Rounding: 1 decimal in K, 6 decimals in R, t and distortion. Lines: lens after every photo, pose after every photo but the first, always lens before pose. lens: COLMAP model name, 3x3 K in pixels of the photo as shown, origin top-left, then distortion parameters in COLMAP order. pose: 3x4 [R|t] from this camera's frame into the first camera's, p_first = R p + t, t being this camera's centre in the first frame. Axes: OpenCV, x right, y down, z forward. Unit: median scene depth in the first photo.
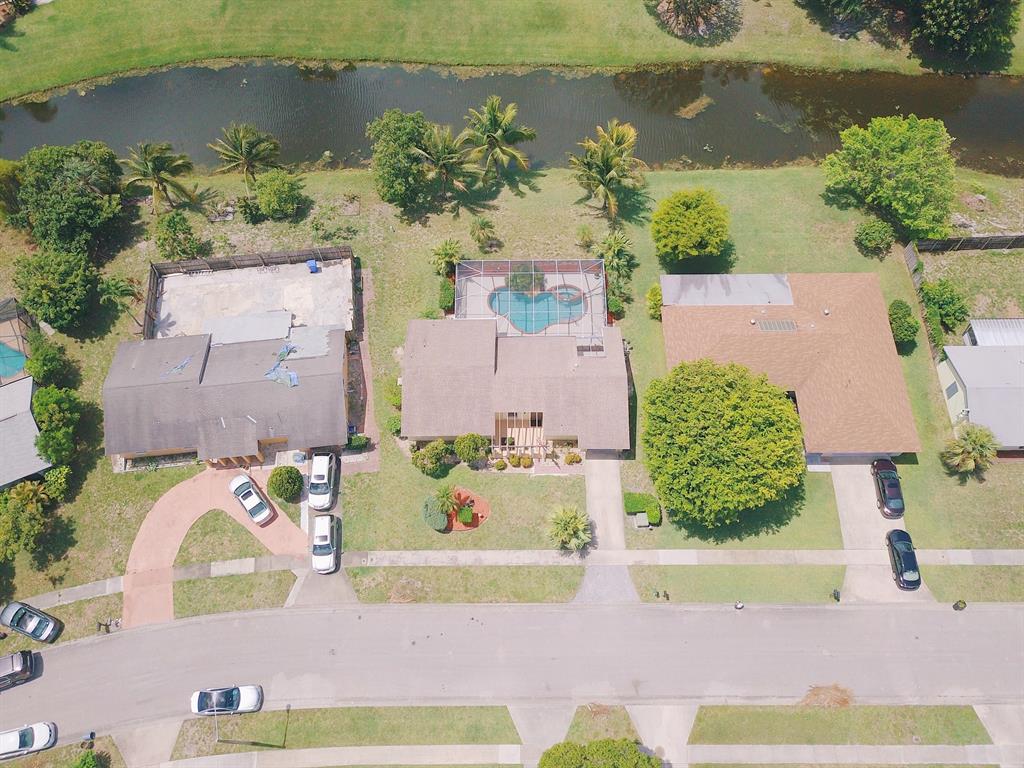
lens RADIAL K [[785.2, 0, 515.7], [0, 785.2, 380.0], [0, 0, 1]] dist [0.016371, -0.011211]
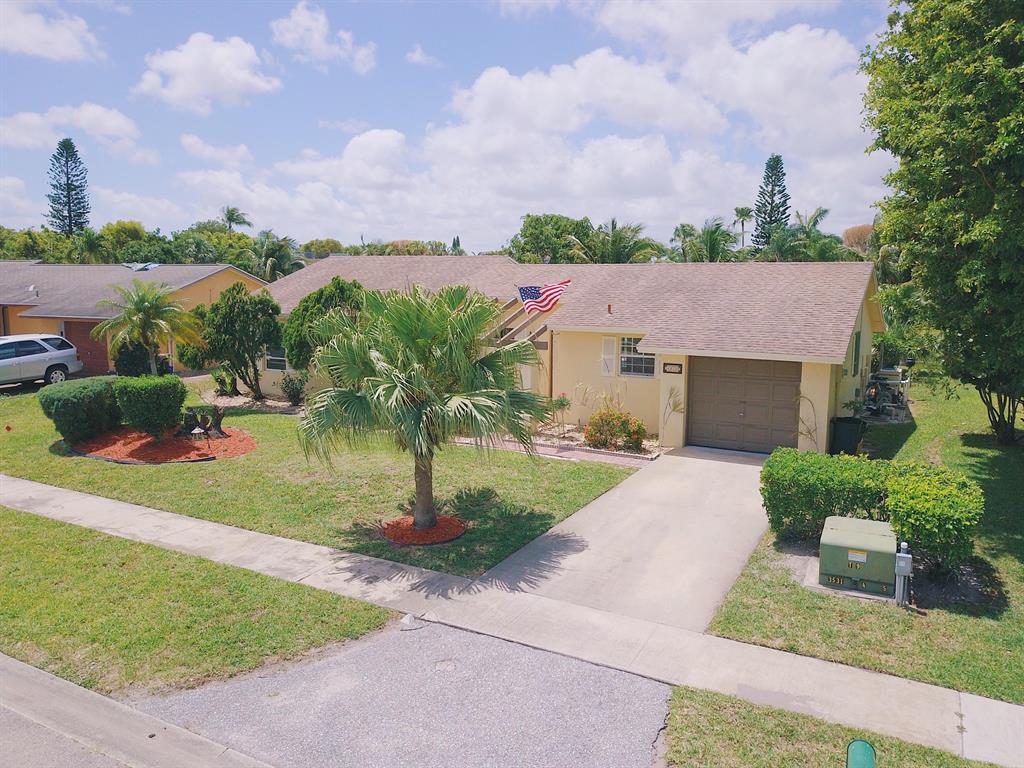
lens RADIAL K [[785.2, 0, 509.8], [0, 785.2, 382.3], [0, 0, 1]] dist [0.016371, -0.011211]
pose [[0.871911, 0.072091, -0.484328, 0.172464], [-0.442976, 0.537633, -0.717442, 0.304412], [0.208670, 0.840091, 0.500703, 0.865044]]
